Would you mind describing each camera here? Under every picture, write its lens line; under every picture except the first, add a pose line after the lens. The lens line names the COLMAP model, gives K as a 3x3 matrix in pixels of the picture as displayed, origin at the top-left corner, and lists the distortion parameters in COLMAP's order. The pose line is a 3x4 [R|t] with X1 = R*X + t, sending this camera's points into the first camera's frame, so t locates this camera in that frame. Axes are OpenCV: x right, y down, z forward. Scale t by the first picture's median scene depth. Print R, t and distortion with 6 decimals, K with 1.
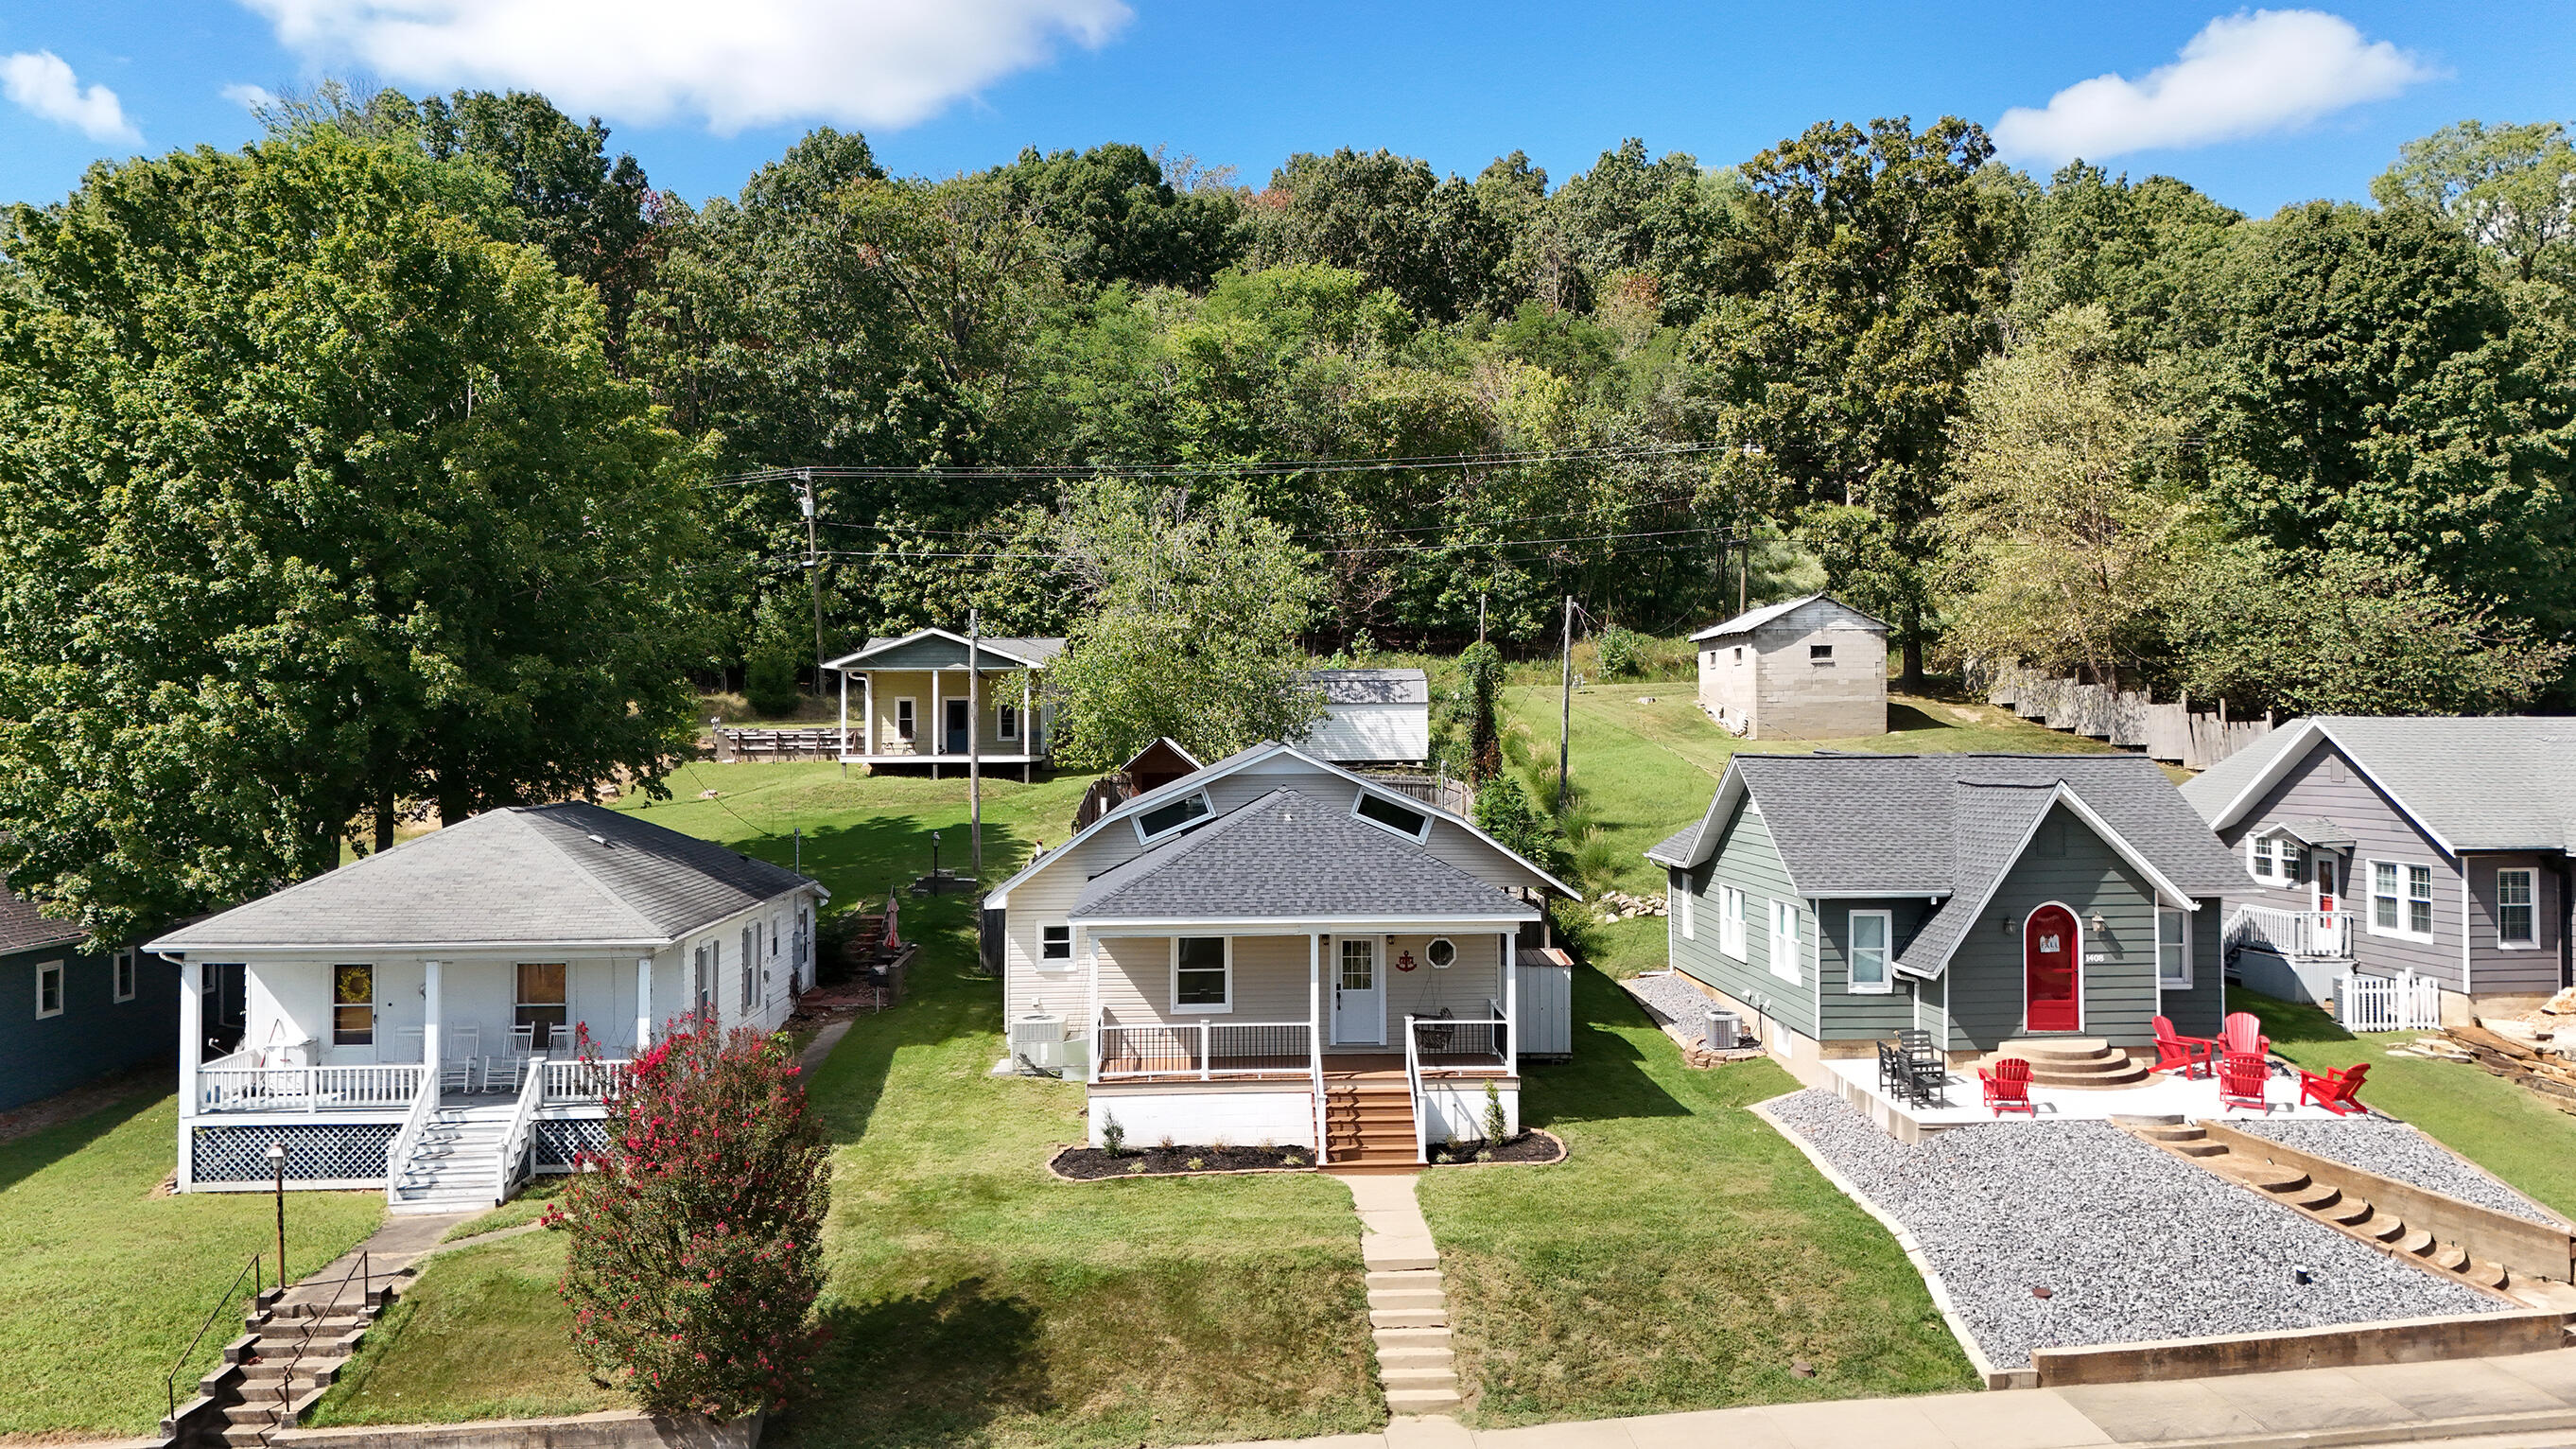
lens RADIAL K [[1914.2, 0, 1288.0], [0, 1914.2, 724.5], [0, 0, 1]] dist [0.125055, -0.269344]
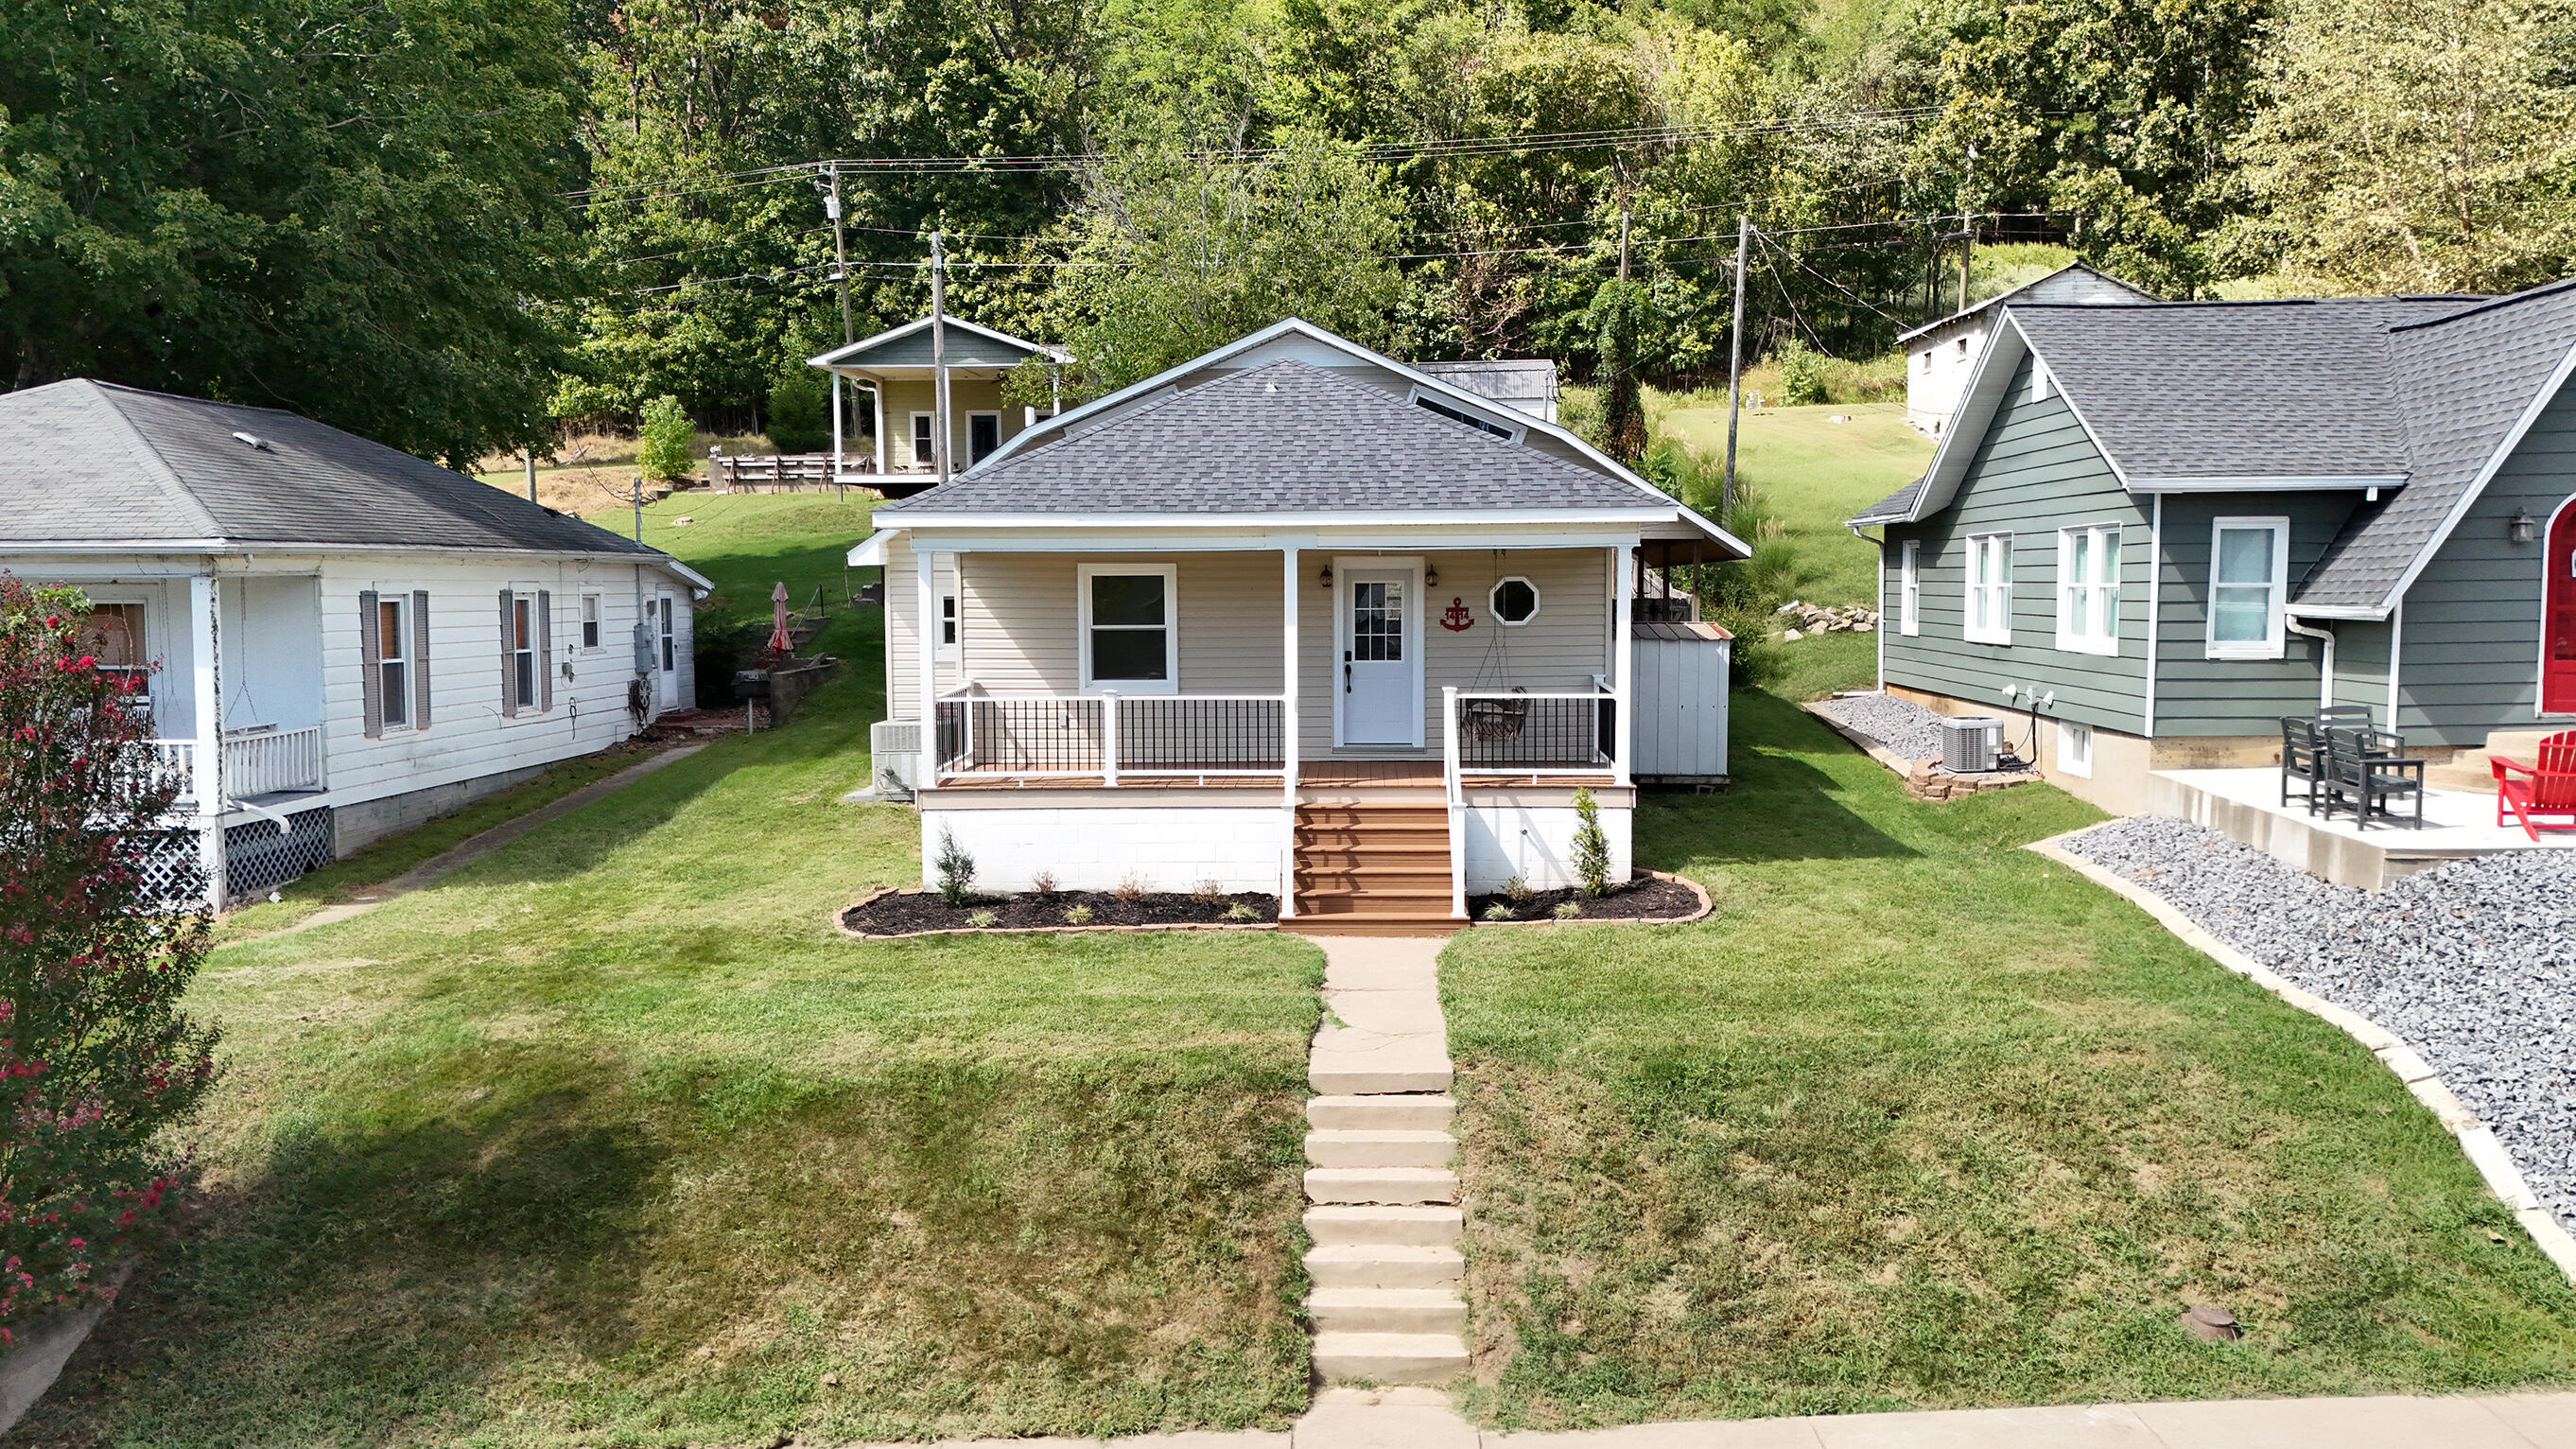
lens RADIAL K [[1902.3, 0, 1288.0], [0, 1902.3, 724.5], [0, 0, 1]] dist [0.085092, -0.078377]
pose [[0.996170, 0.005782, -0.087244, 0.065054], [0.001293, 0.996728, 0.080821, 0.117123], [0.087426, -0.080624, 0.992903, 0.409237]]
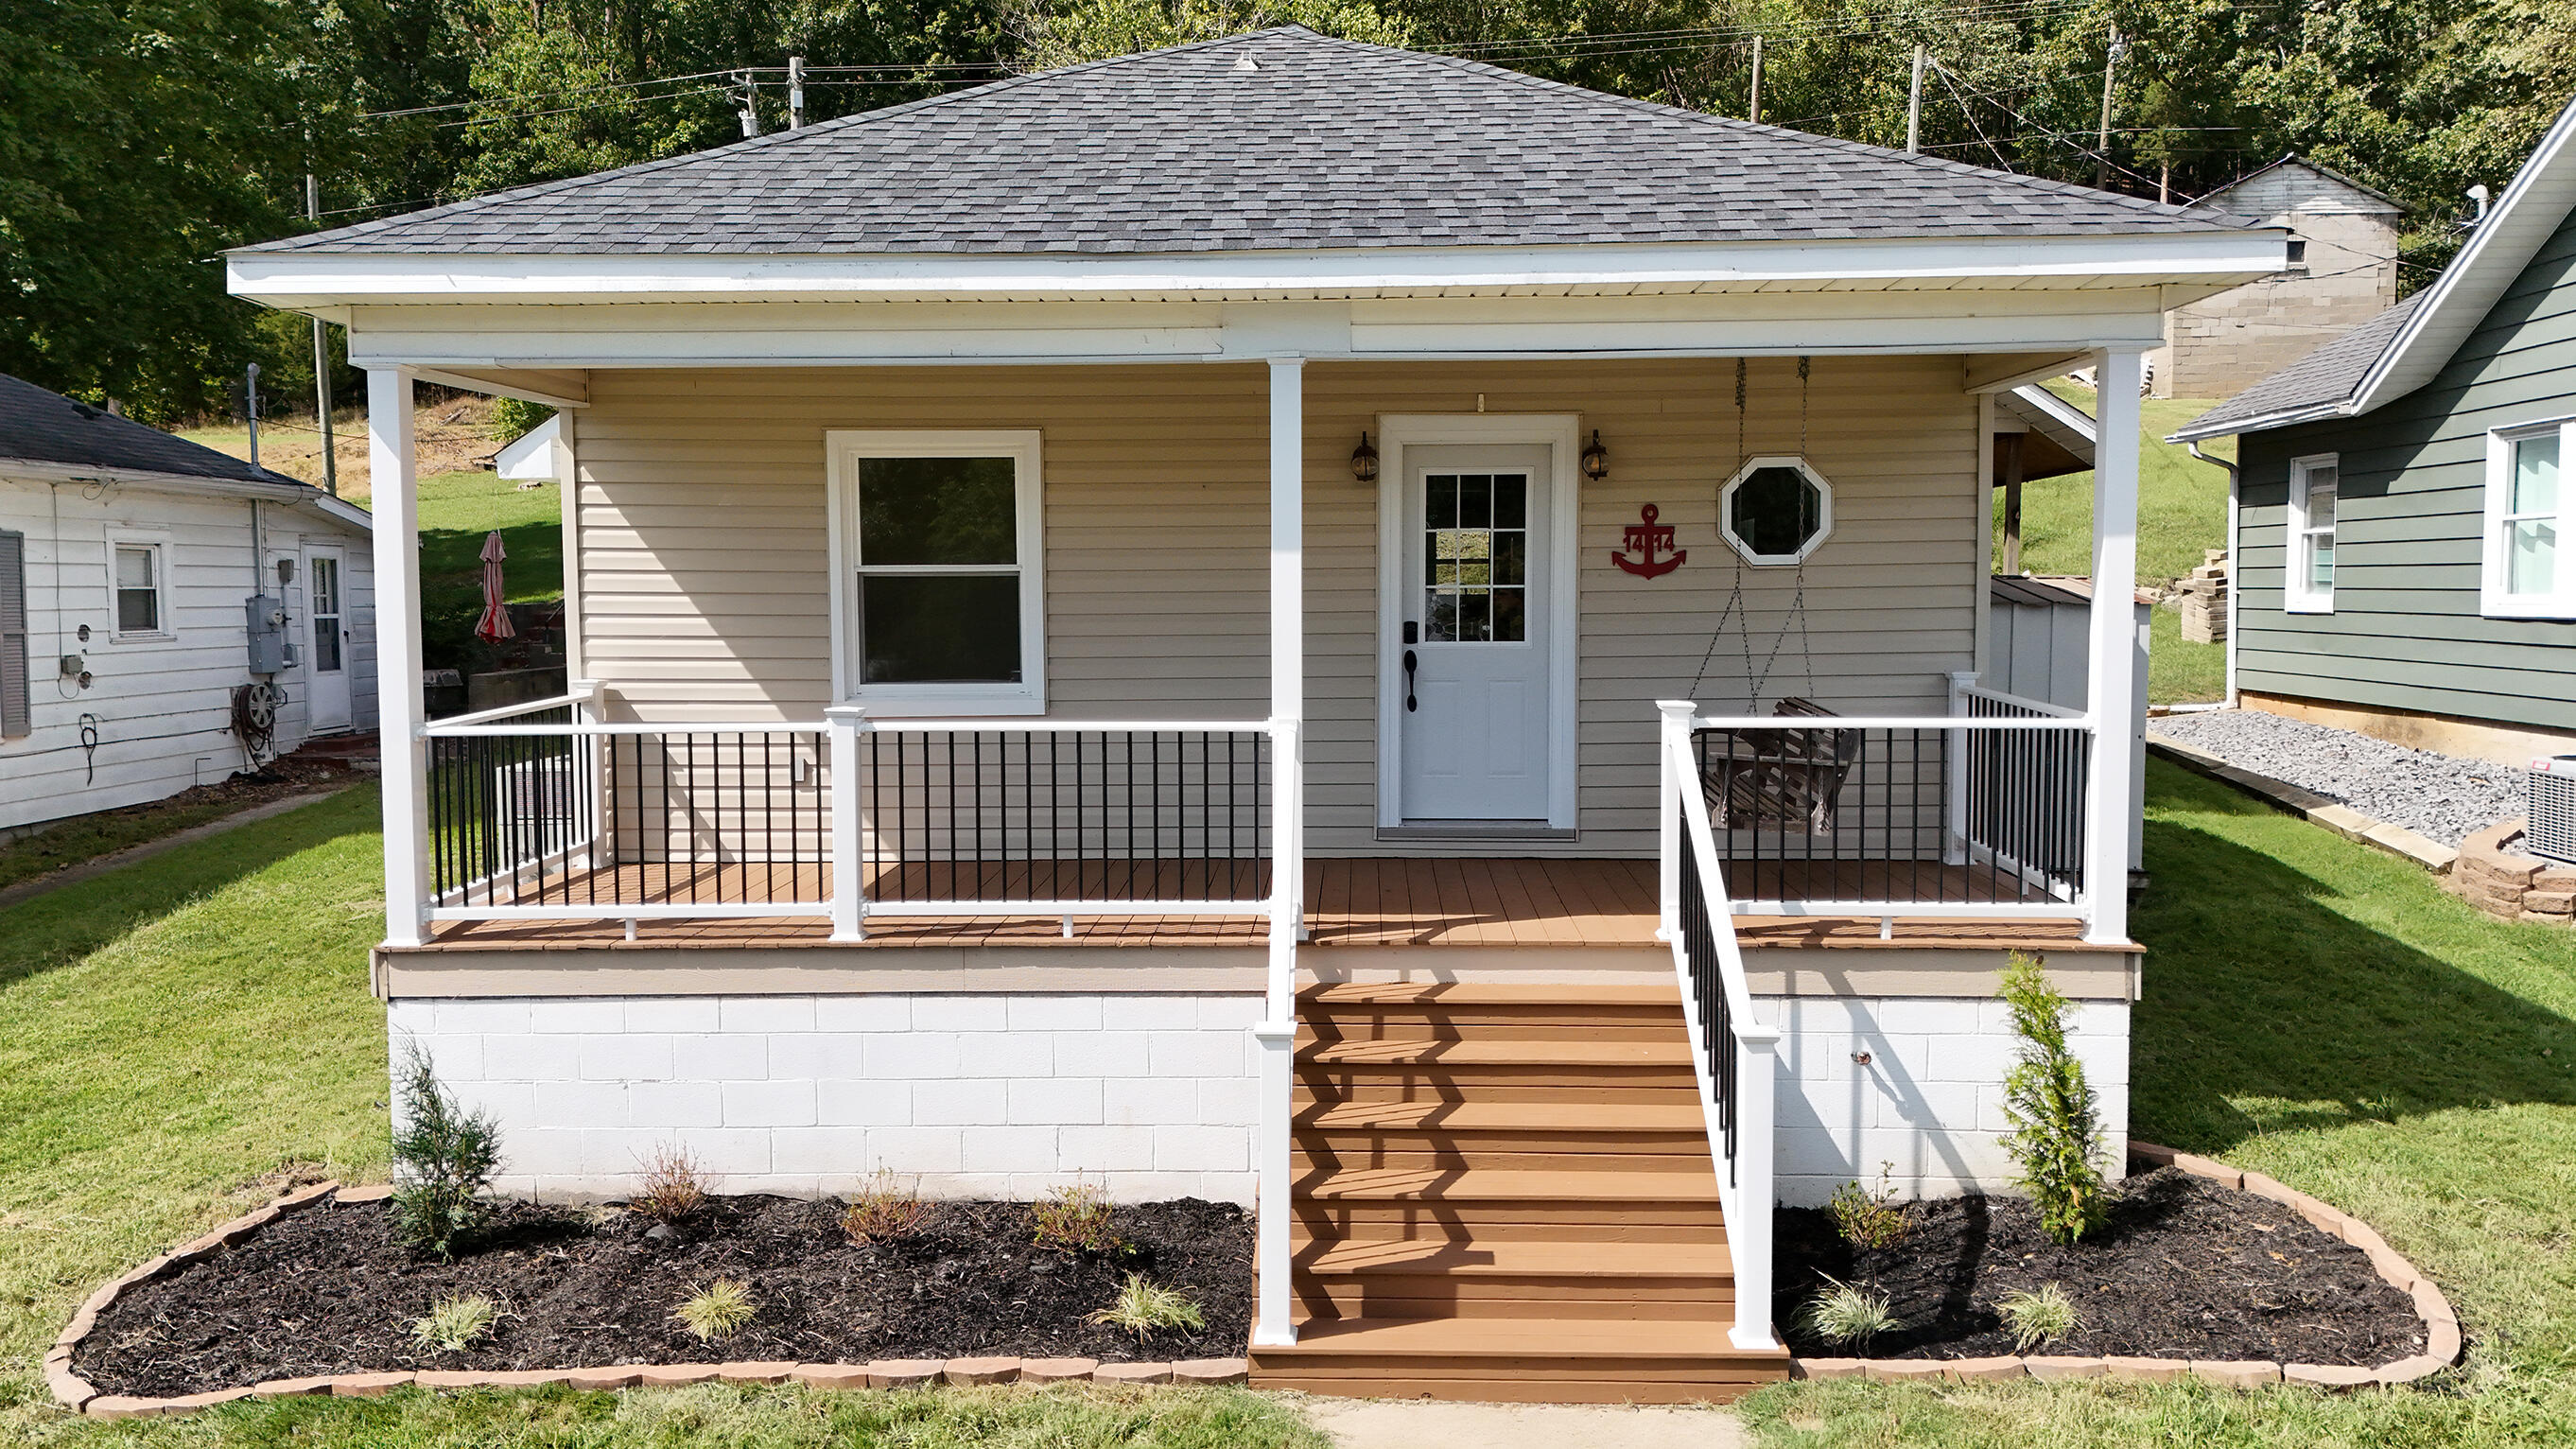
lens RADIAL K [[1903.9, 0, 1288.0], [0, 1903.9, 724.5], [0, 0, 1]] dist [0.030633, 0.002512]
pose [[0.995950, 0.005924, -0.089714, 0.035841], [0.001043, 0.996998, 0.077415, 0.137993], [0.089904, -0.077195, 0.992954, 0.762101]]
